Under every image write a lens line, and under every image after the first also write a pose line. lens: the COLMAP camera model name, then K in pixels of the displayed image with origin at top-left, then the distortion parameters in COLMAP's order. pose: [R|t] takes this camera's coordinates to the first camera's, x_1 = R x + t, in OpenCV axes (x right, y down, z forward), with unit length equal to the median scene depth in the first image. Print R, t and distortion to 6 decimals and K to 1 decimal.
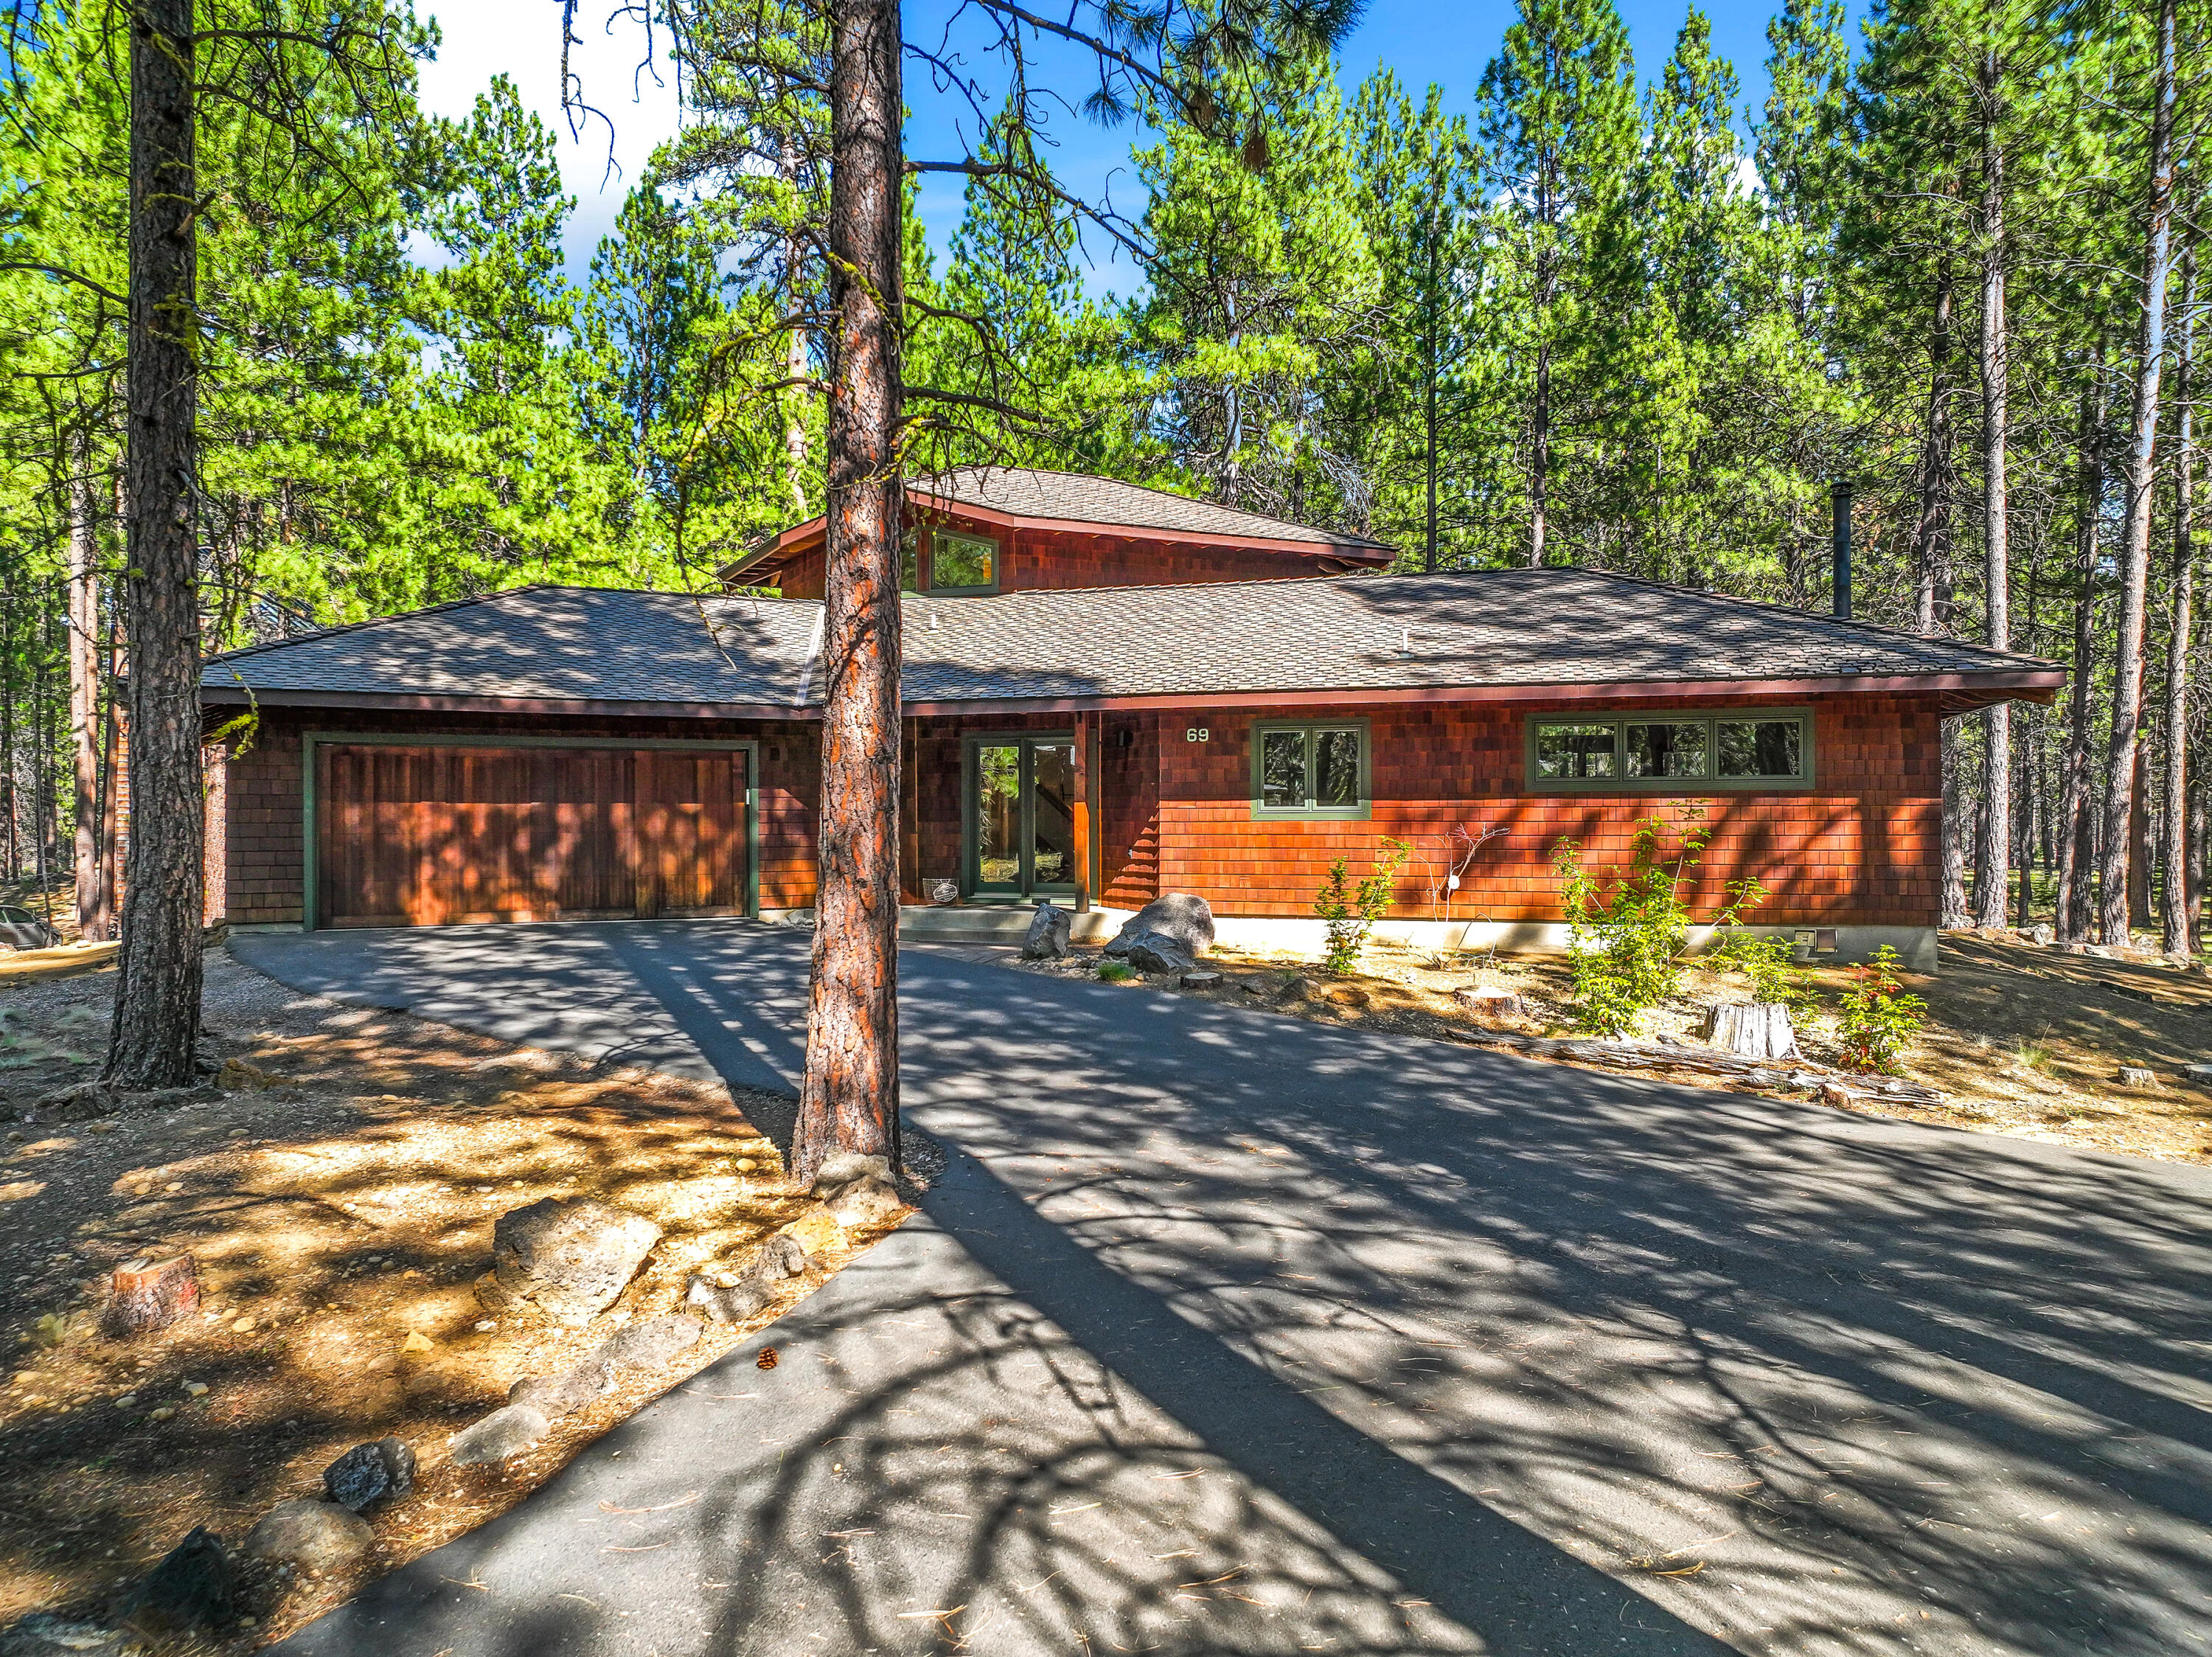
lens RADIAL K [[1543.1, 0, 1100.6], [0, 1543.1, 830.6], [0, 0, 1]] dist [0.000077, 0.024507]
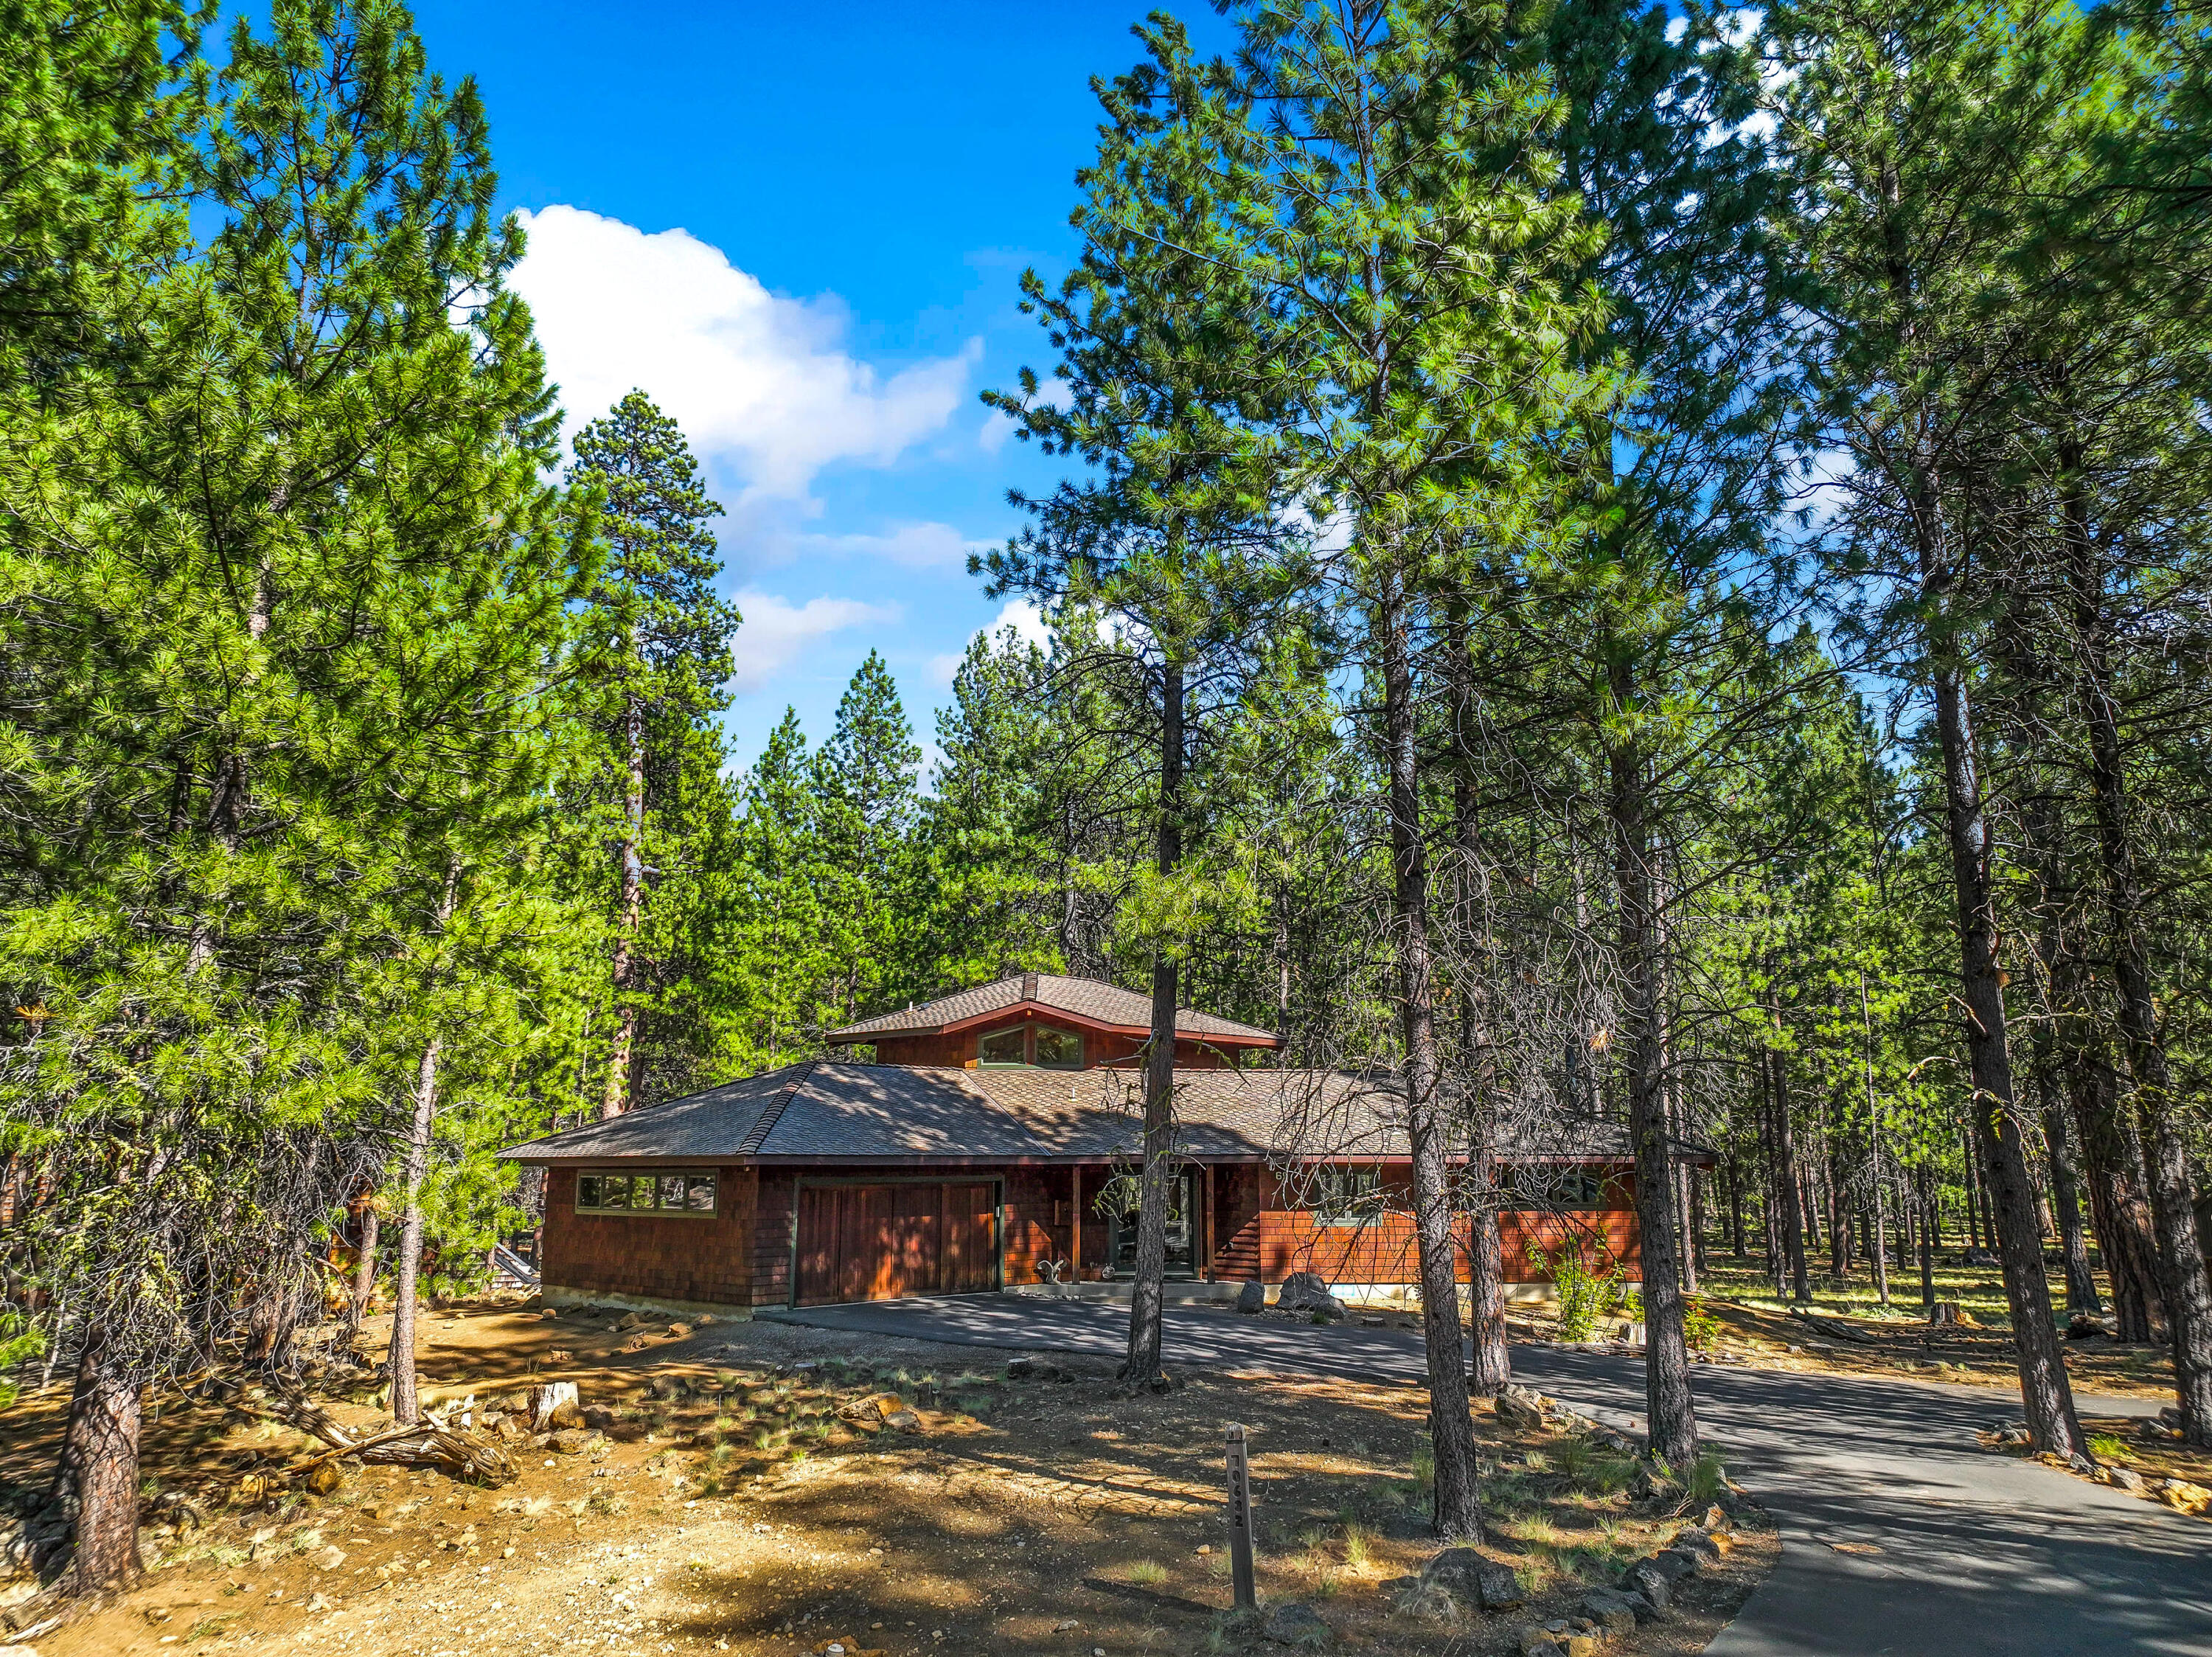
lens RADIAL K [[1540.1, 0, 1104.9], [0, 1540.1, 833.3], [0, 0, 1]] dist [0.001957, 0.009059]
pose [[0.939297, 0.071437, 0.335587, -0.676459], [0.003333, 0.976139, -0.217121, -0.057533], [-0.343090, 0.205059, 0.916646, -0.548370]]
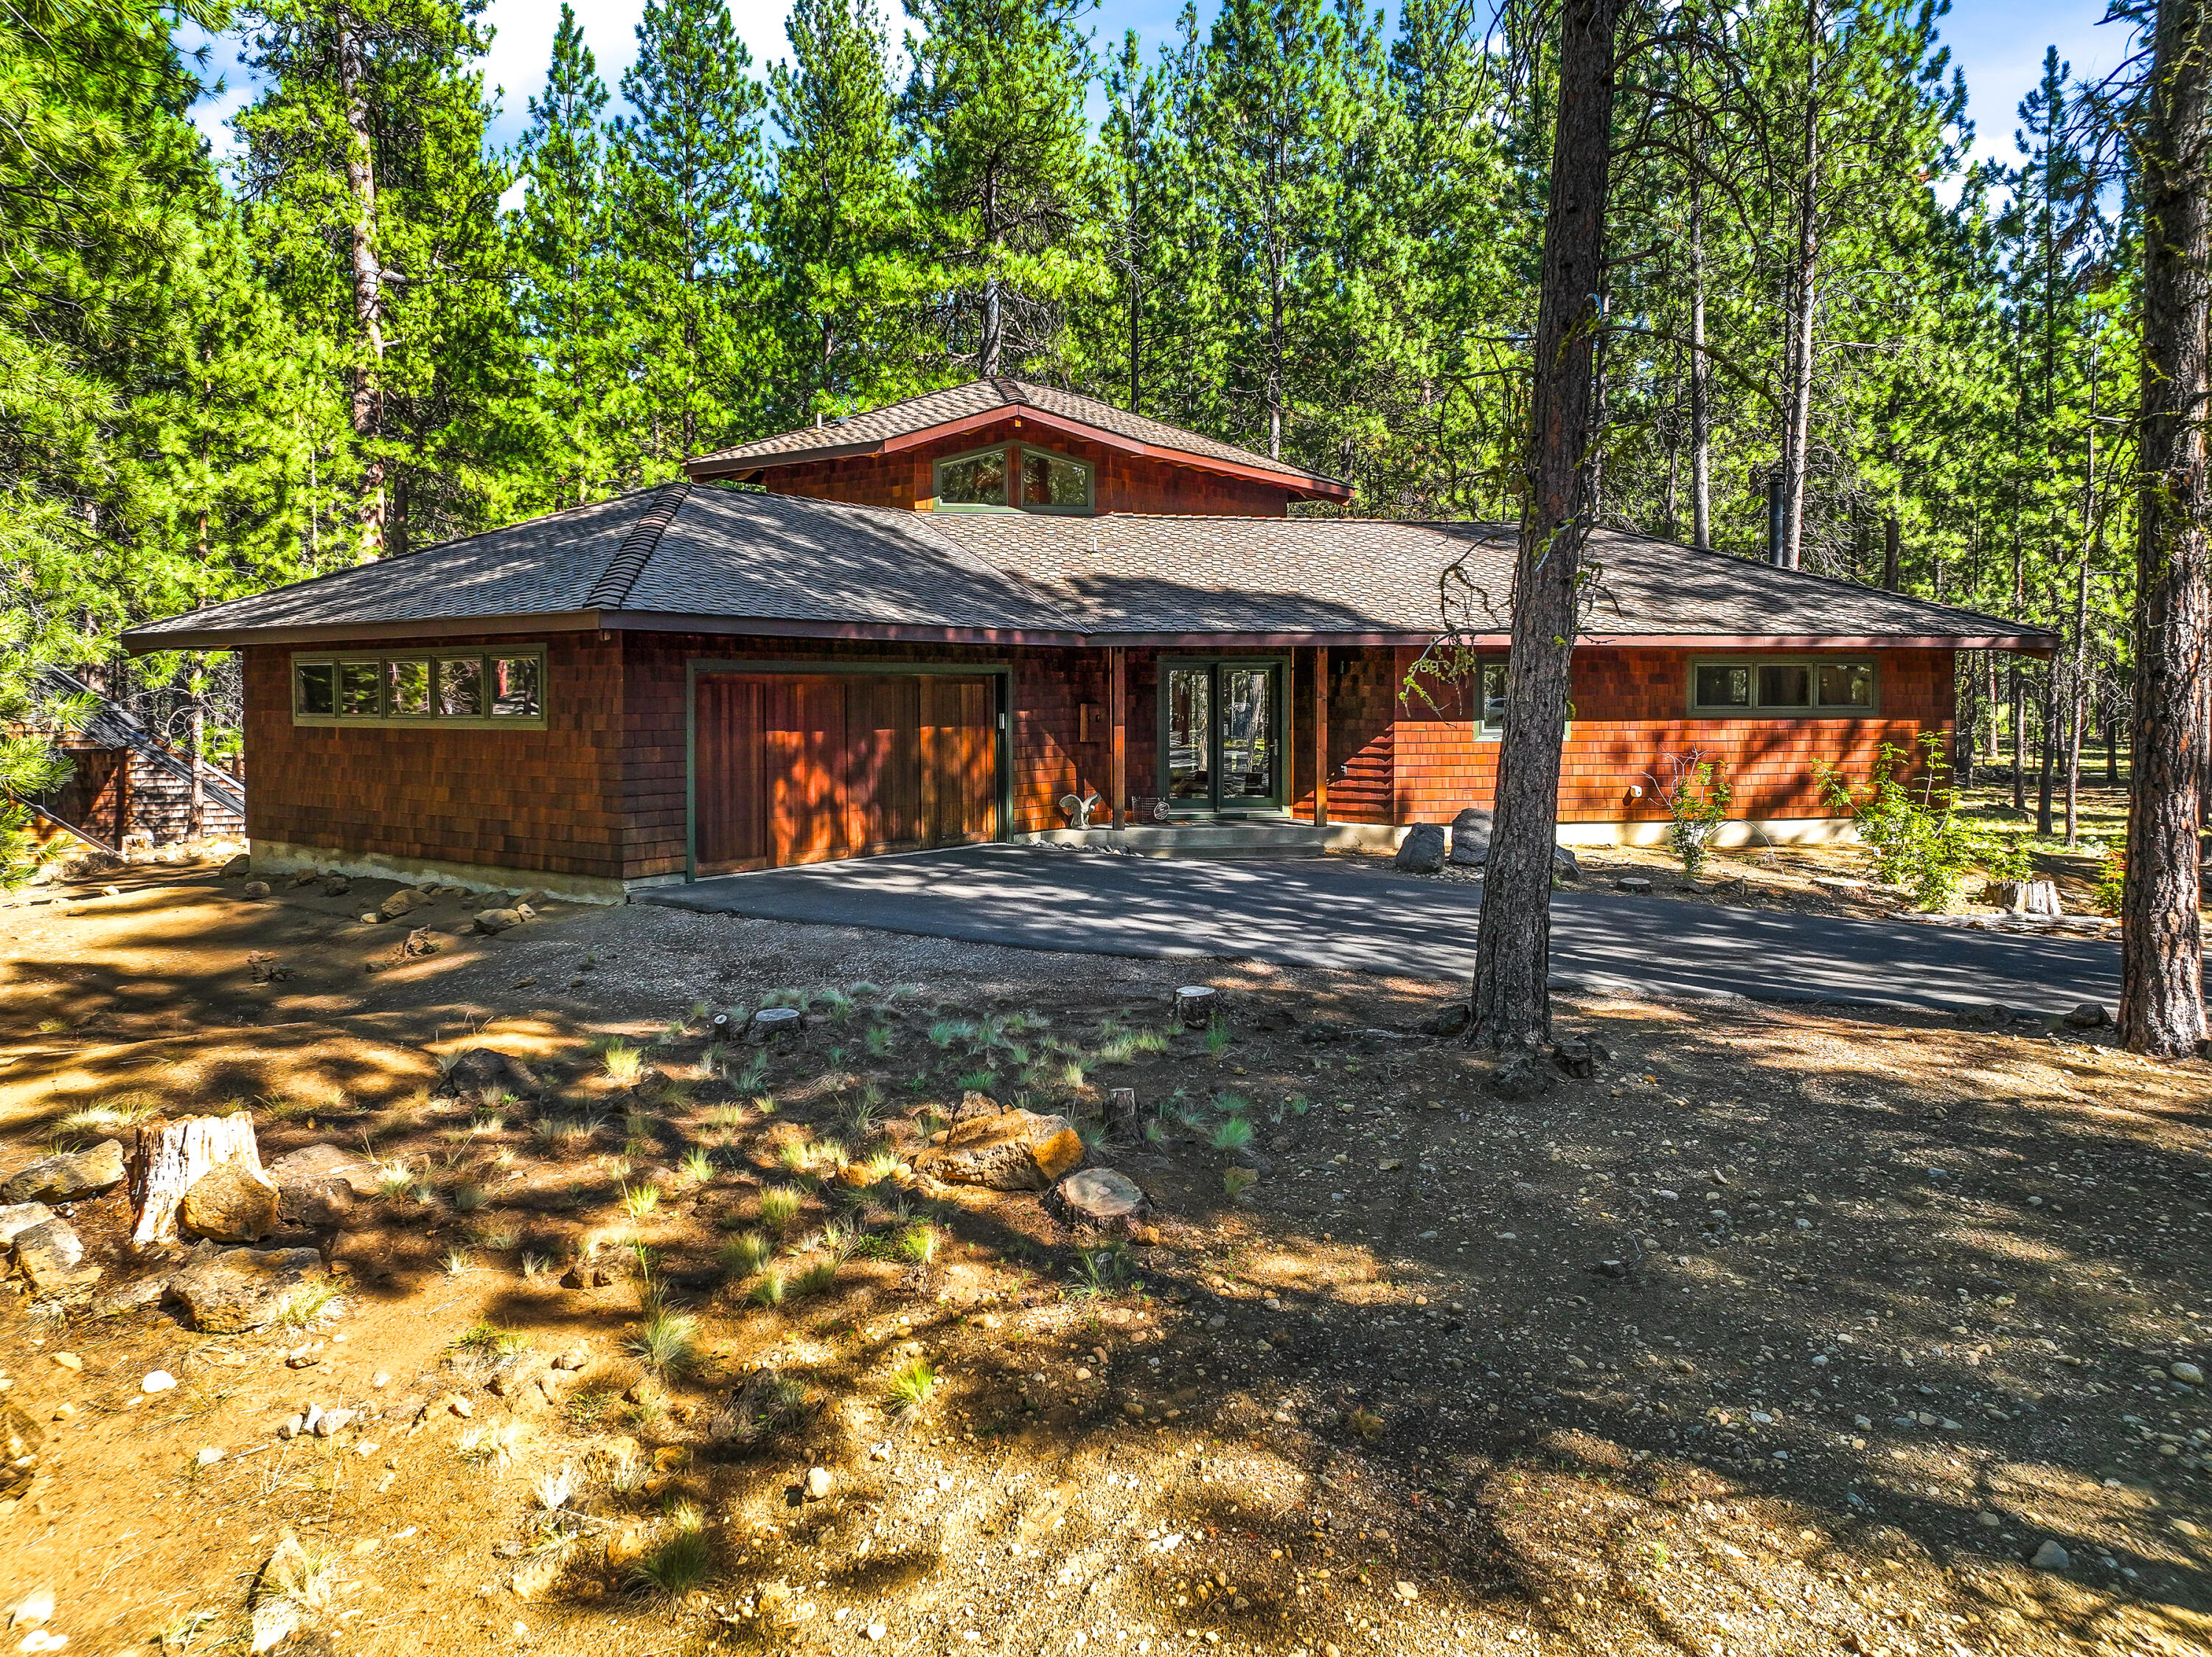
lens RADIAL K [[1592.1, 0, 1078.4], [0, 1592.1, 734.4], [0, 0, 1]] dist [0.033194, -0.000378]
pose [[0.898568, -0.013421, 0.438629, -0.628548], [0.004896, 0.999777, 0.020560, -0.034356], [-0.438807, -0.016327, 0.898433, 0.063349]]
